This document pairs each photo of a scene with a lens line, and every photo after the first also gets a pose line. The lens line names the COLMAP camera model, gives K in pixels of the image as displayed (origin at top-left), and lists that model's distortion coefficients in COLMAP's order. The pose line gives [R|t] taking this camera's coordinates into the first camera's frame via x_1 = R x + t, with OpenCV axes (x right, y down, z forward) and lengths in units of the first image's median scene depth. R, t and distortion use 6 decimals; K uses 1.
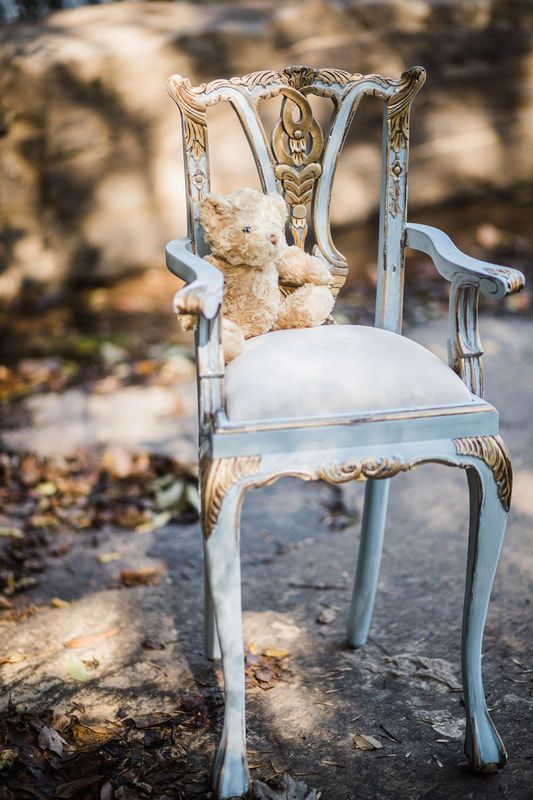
lens RADIAL K [[1988.4, 0, 266.5], [0, 1988.4, 400.0], [0, 0, 1]] dist [0.014508, -0.362457]
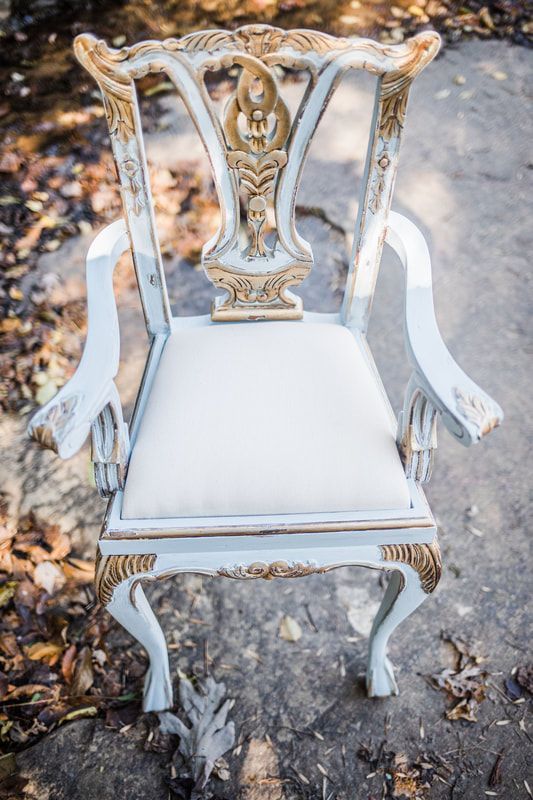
lens RADIAL K [[776.8, 0, 266.5], [0, 776.8, 400.0], [0, 0, 1]] dist [-0.054305, 0.012351]
pose [[0.984450, 0.144430, -0.099987, 0.064995], [-0.067513, 0.836564, 0.543693, -0.204068], [0.162171, -0.528488, 0.833307, 0.694367]]
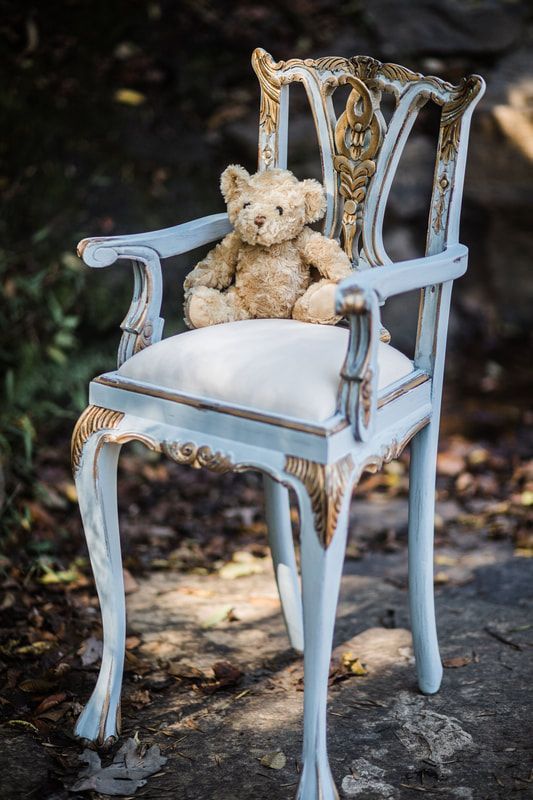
lens RADIAL K [[1988.4, 0, 266.5], [0, 1988.4, 400.0], [0, 0, 1]] dist [0.014508, -0.362457]
pose [[0.658705, 0.245058, -0.711375, 0.703716], [-0.258338, 0.961658, 0.092066, -0.083819], [0.706661, 0.123131, 0.696756, 0.314931]]
